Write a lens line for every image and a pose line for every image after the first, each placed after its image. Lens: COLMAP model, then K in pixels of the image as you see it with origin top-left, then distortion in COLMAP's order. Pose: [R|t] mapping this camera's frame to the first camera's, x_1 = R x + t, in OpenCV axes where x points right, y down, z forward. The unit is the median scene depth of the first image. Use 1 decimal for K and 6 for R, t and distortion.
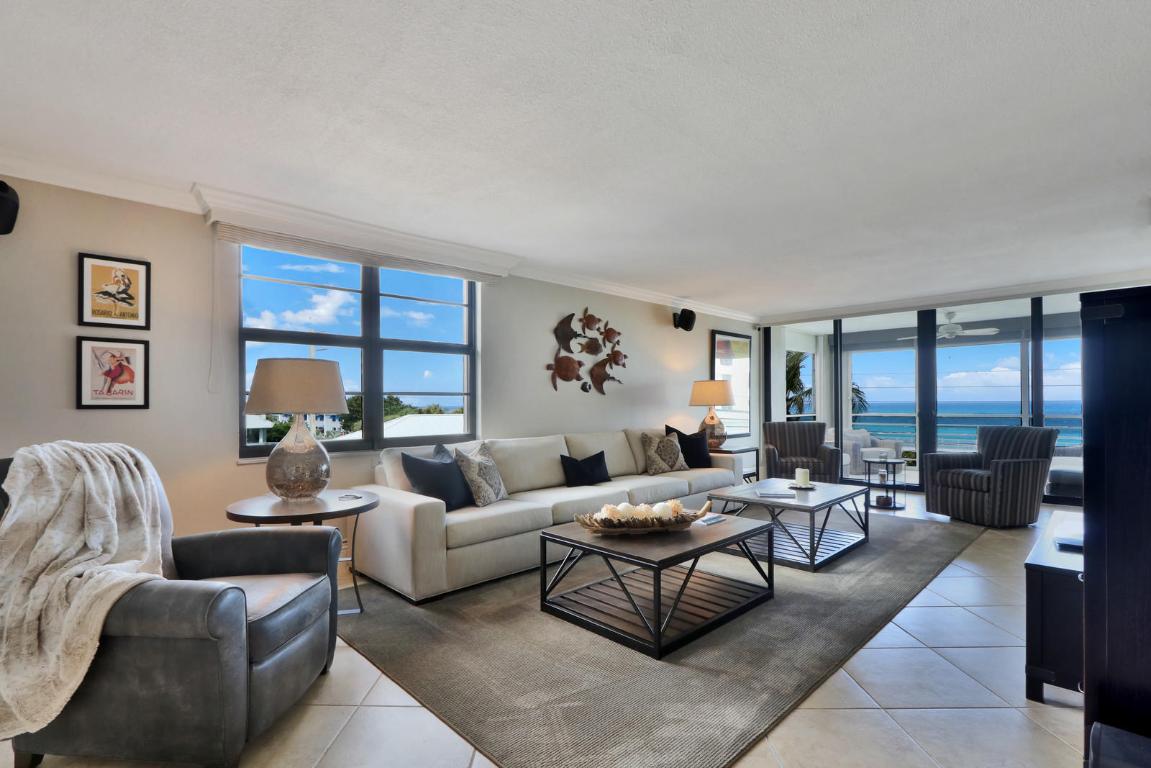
lens RADIAL K [[542.3, 0, 562.7], [0, 542.3, 400.8], [0, 0, 1]] dist [-0.019241, 0.000590]
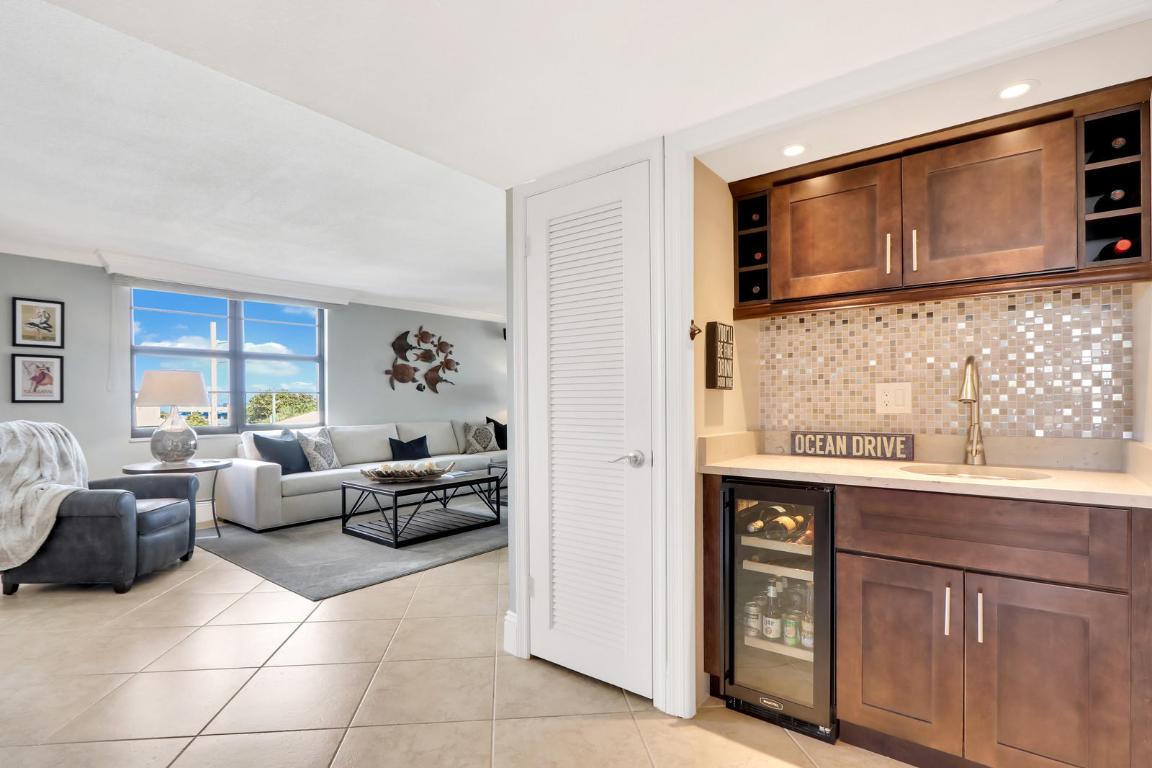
lens RADIAL K [[554.4, 0, 562.4], [0, 554.4, 402.6], [0, 0, 1]] dist [-0.015046, 0.000247]
pose [[0.991912, 0.000692, 0.126924, 0.355530], [-0.001669, 0.999970, 0.007590, 0.000683], [-0.126915, -0.007740, 0.991883, -0.601076]]
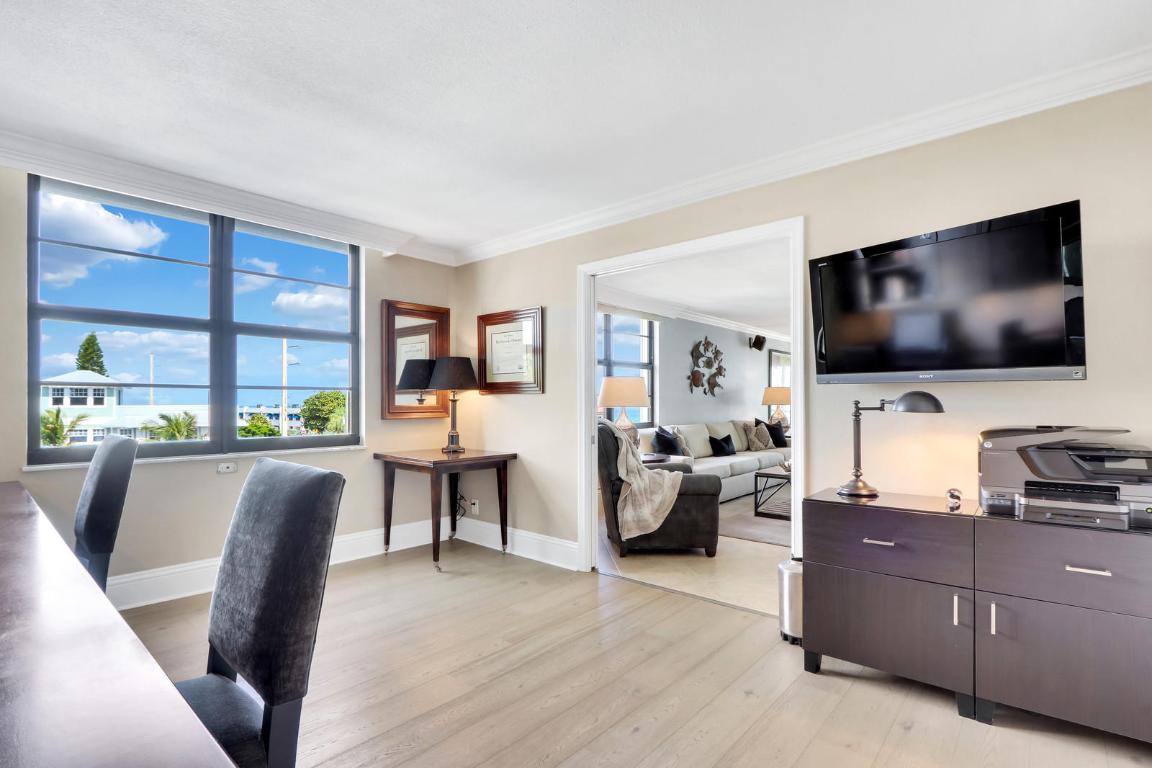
lens RADIAL K [[554.4, 0, 562.4], [0, 554.4, 402.6], [0, 0, 1]] dist [-0.015046, 0.000247]
pose [[0.996640, 0.005250, 0.081739, -0.771750], [-0.005506, 0.999981, 0.002912, 0.004346], [-0.081723, -0.003352, 0.996649, -0.735852]]
